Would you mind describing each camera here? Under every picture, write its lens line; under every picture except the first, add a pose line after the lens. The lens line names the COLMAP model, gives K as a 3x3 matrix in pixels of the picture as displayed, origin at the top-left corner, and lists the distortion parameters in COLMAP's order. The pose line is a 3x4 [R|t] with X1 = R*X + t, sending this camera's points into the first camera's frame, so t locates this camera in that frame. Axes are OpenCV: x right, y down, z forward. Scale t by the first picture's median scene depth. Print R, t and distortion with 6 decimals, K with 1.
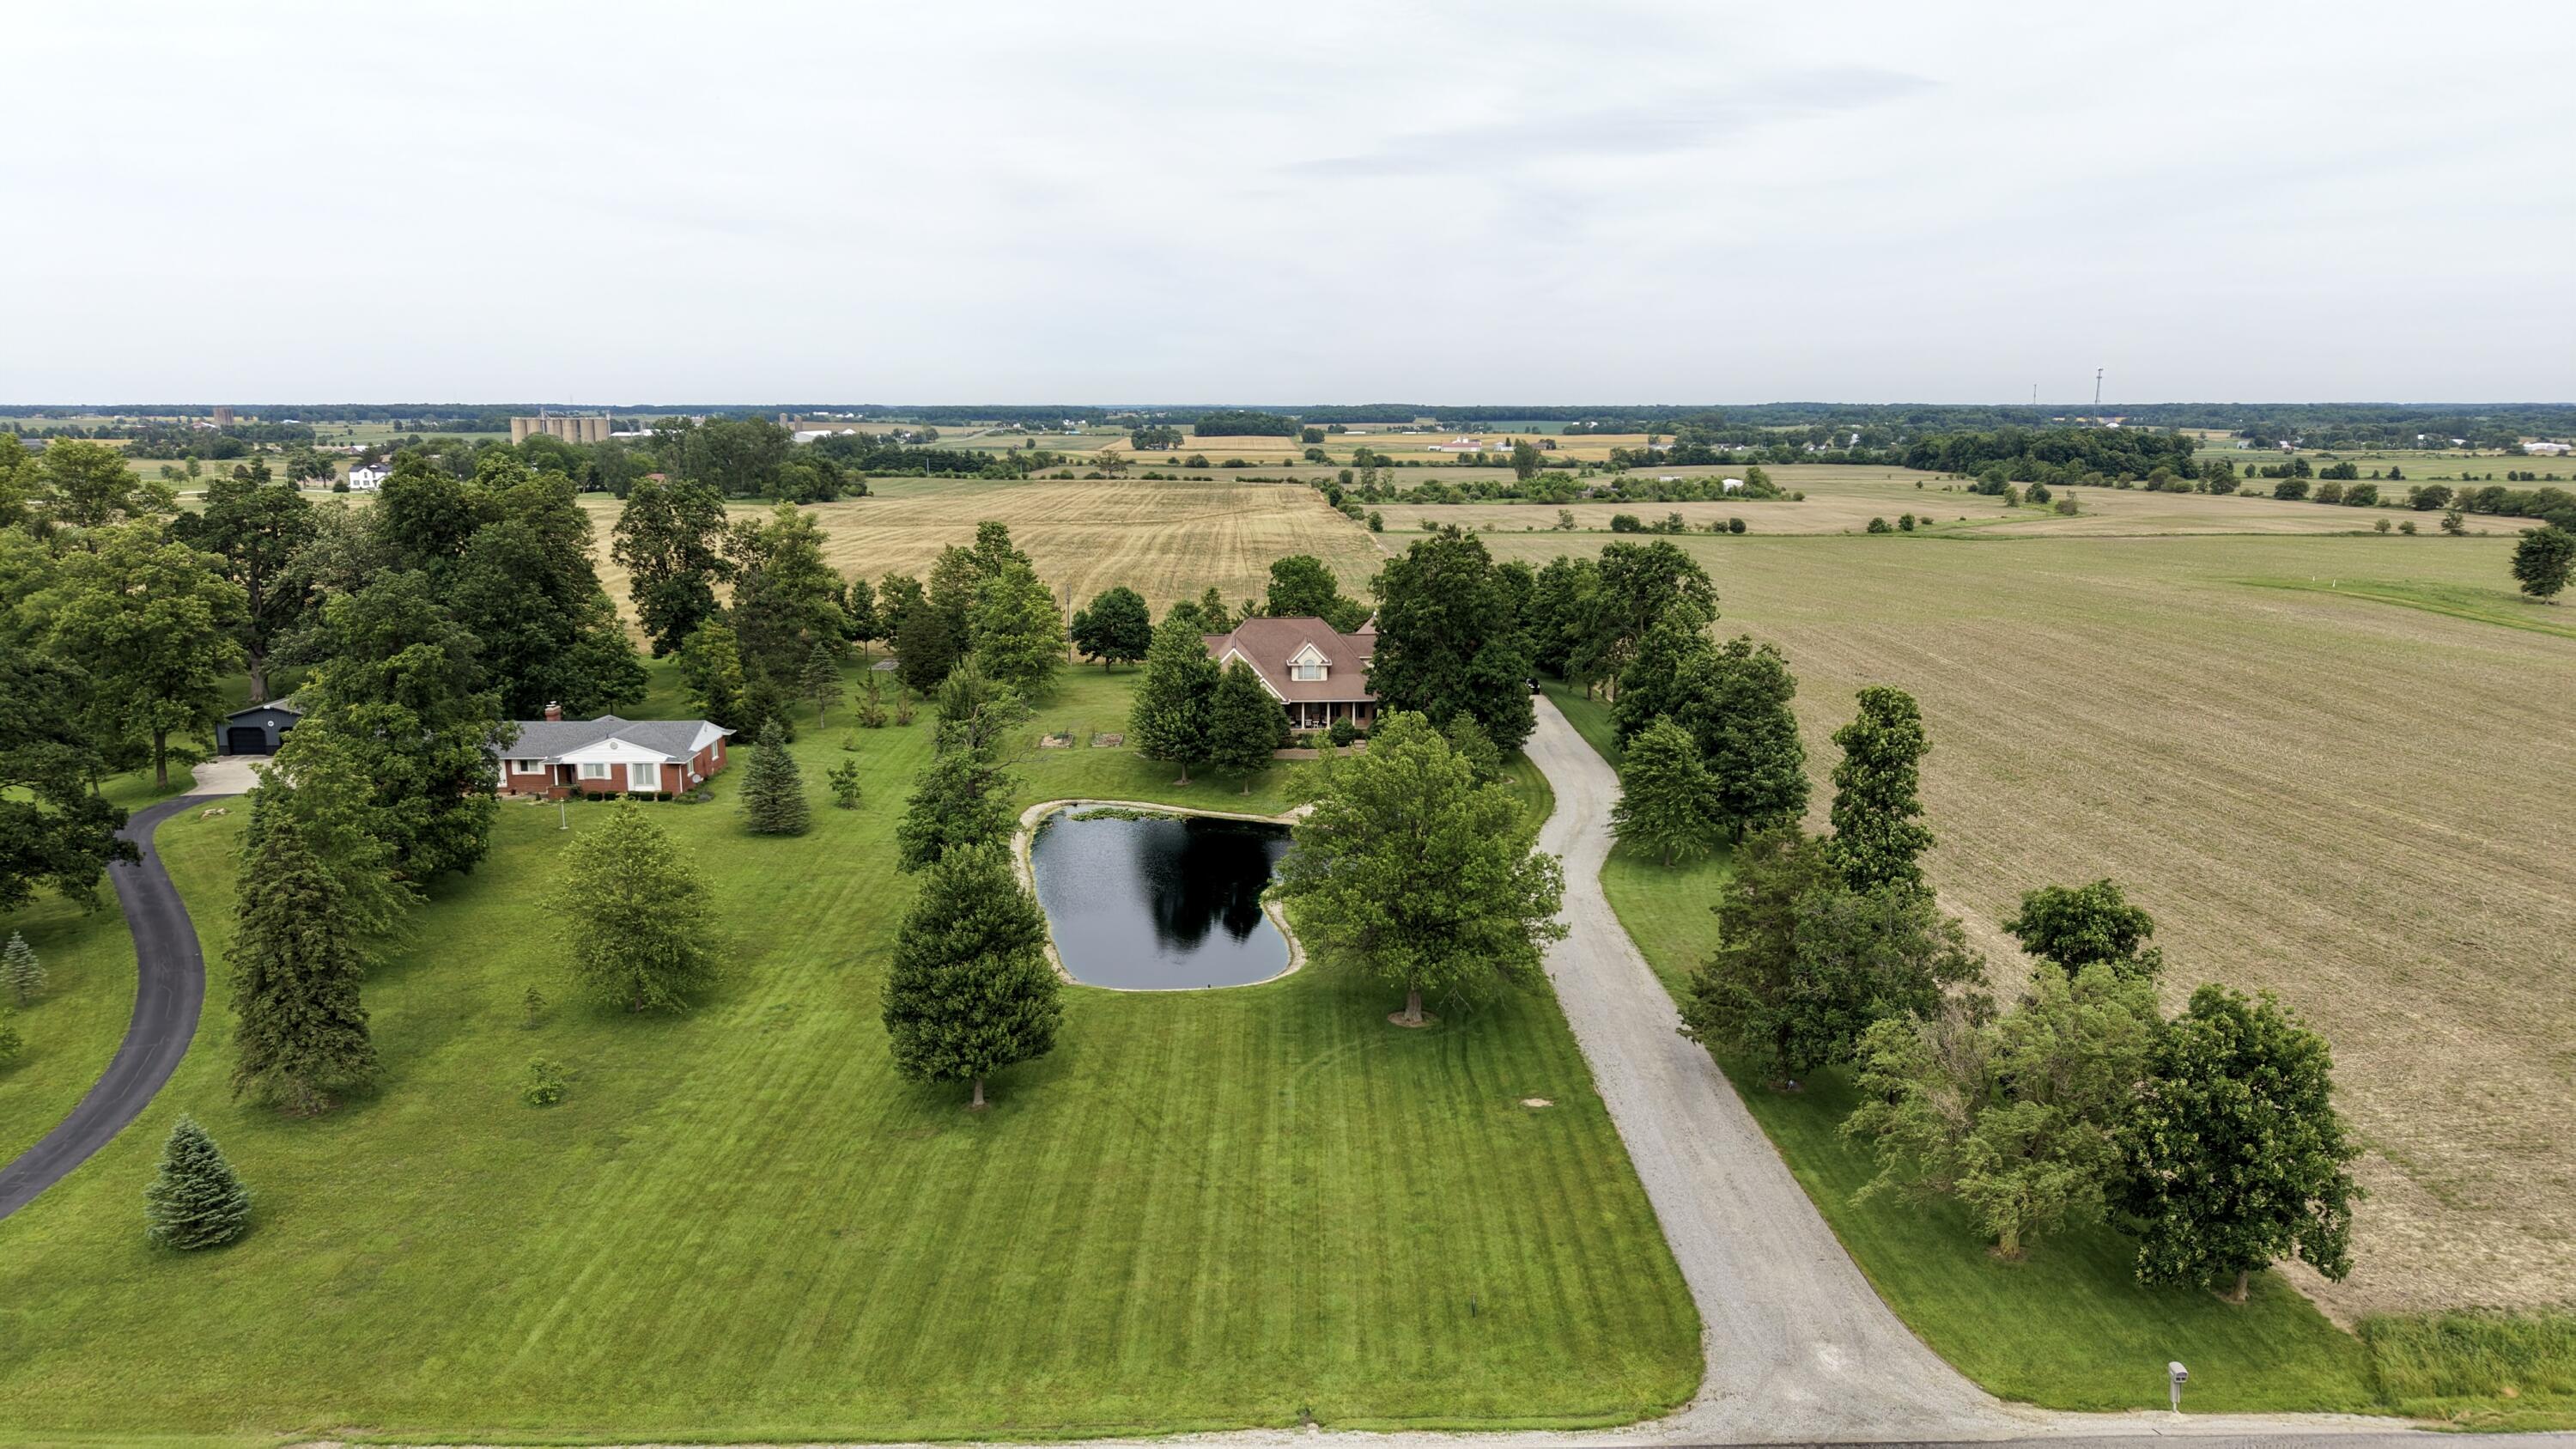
lens RADIAL K [[1717.1, 0, 1265.9], [0, 1717.1, 745.8], [0, 0, 1]] dist [0.024555, -0.028326]
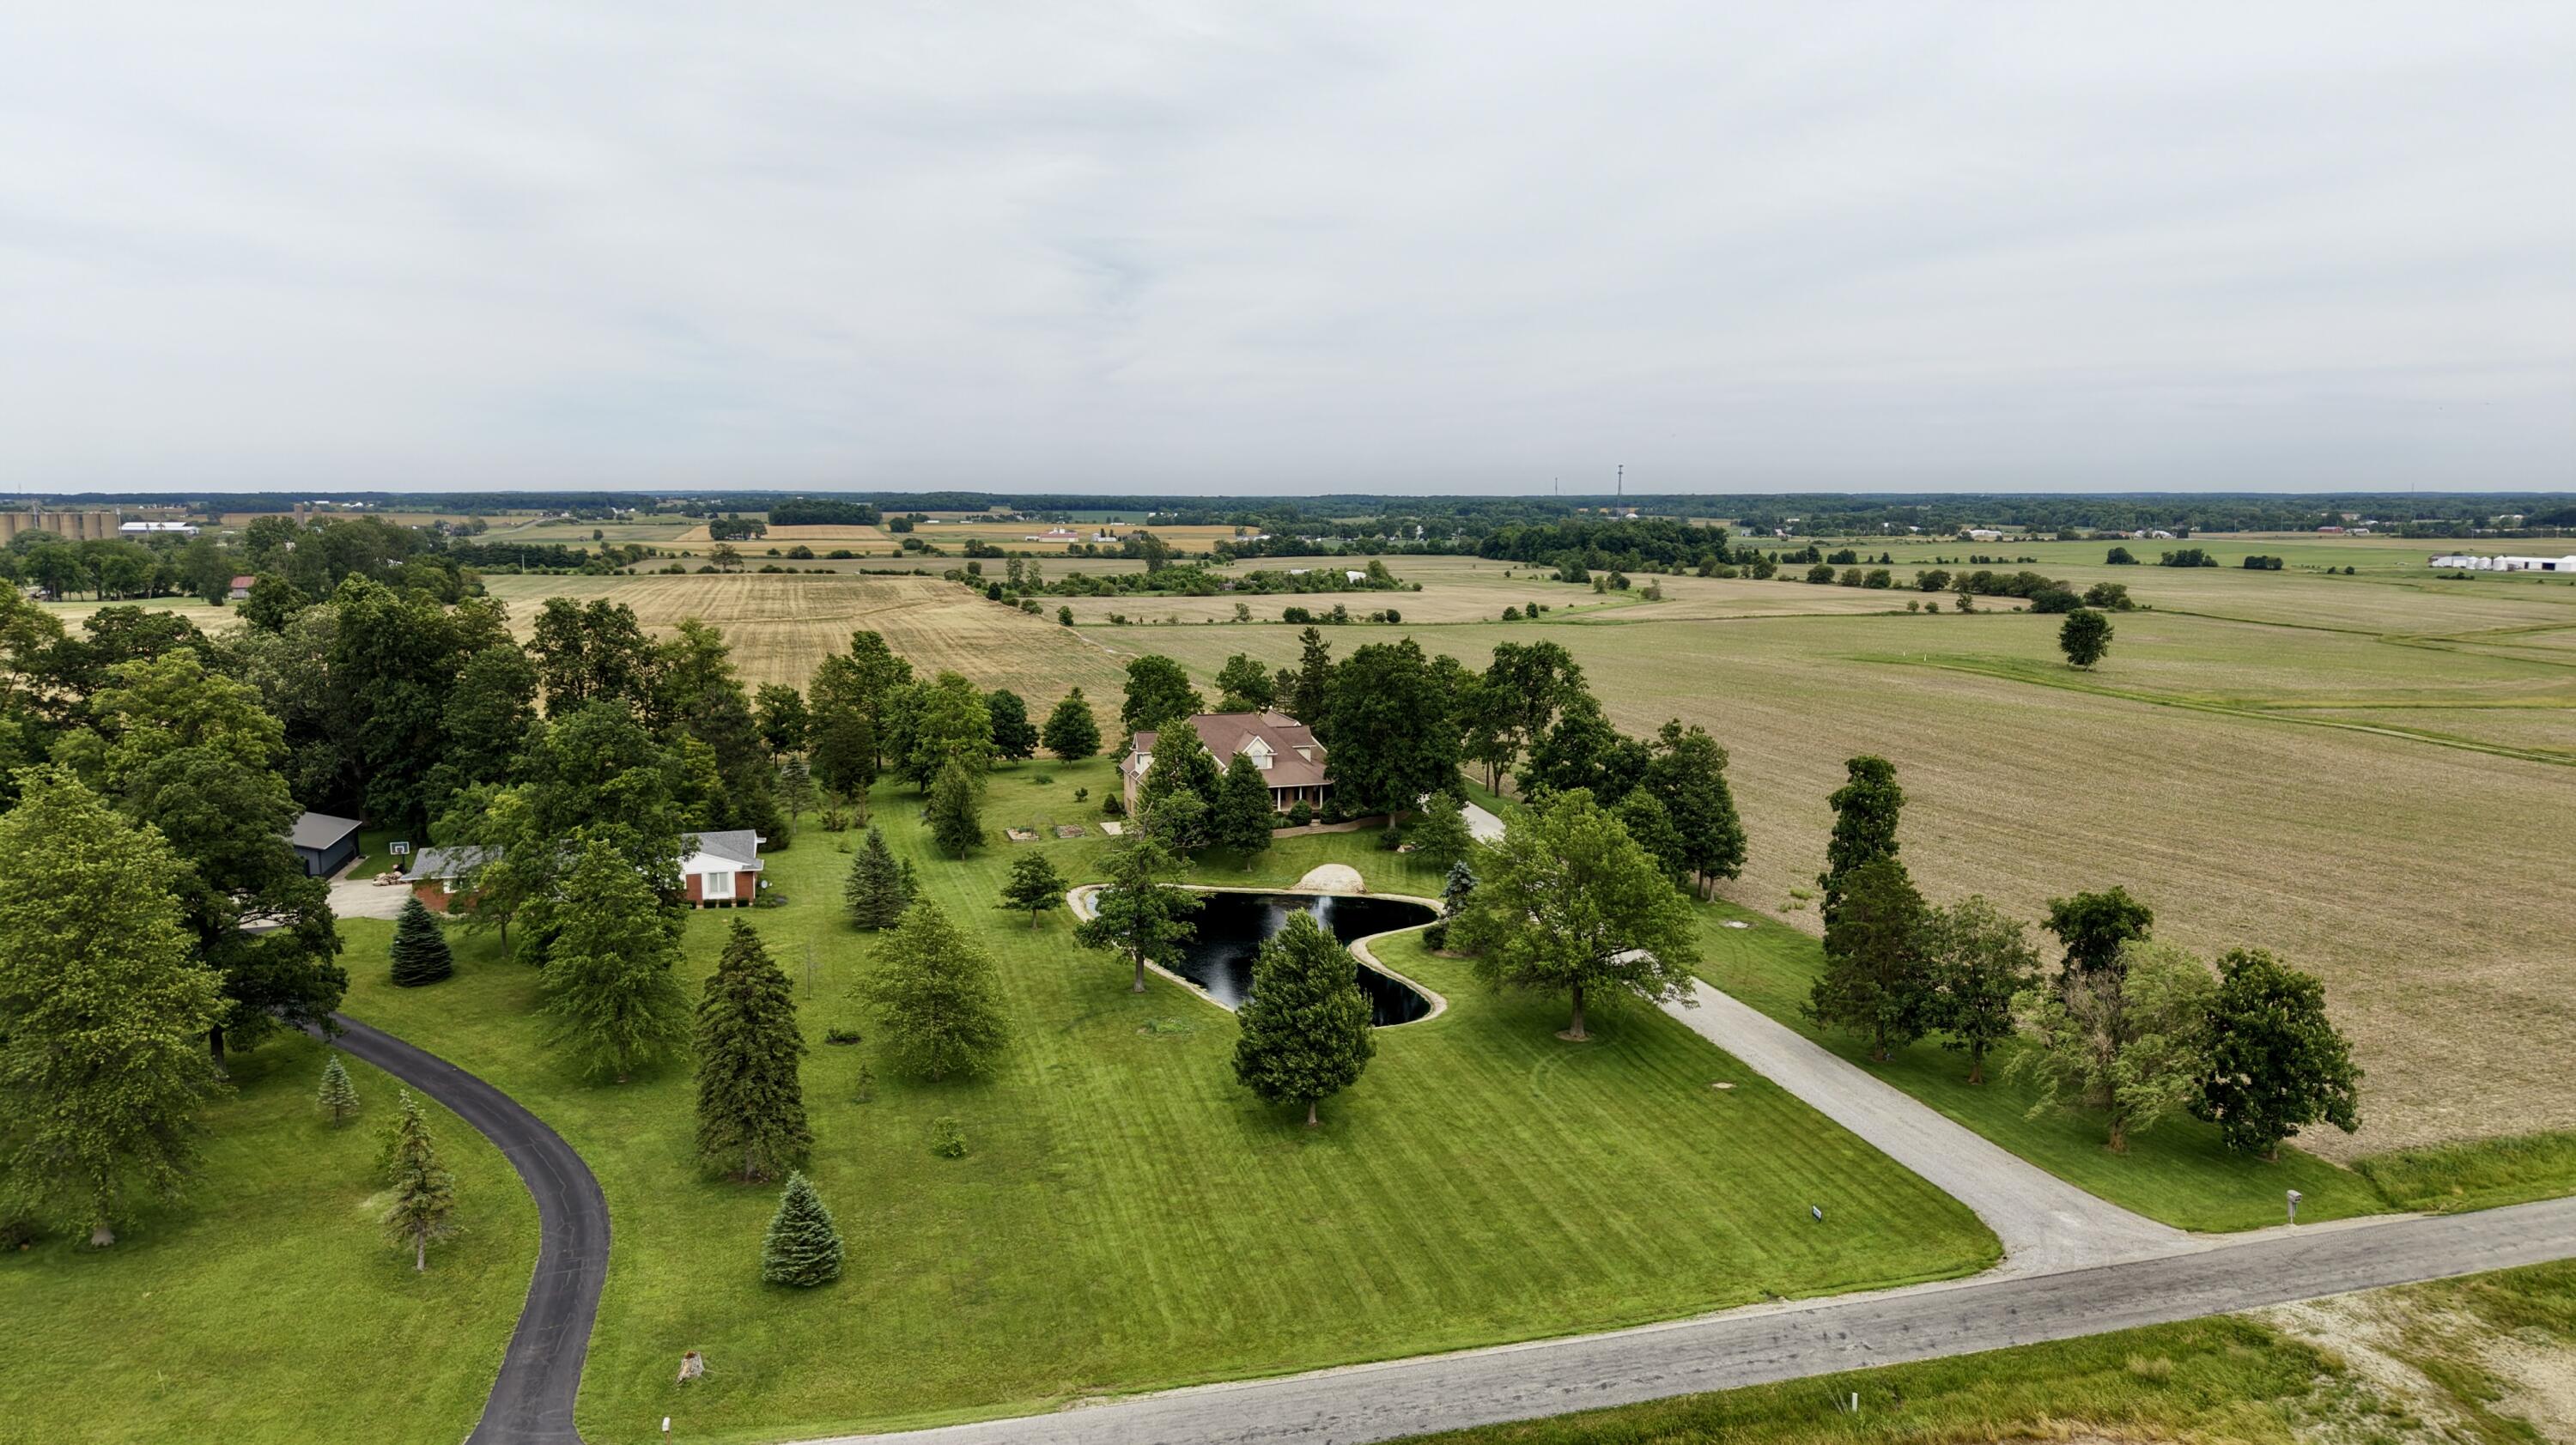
lens RADIAL K [[1716.8, 0, 1280.8], [0, 1716.8, 742.6], [0, 0, 1]] dist [0.024555, -0.028326]
pose [[0.967935, -0.034425, 0.248831, -0.124555], [0.047334, 0.997816, -0.046080, -0.001690], [-0.246701, 0.056380, 0.967450, -0.049167]]
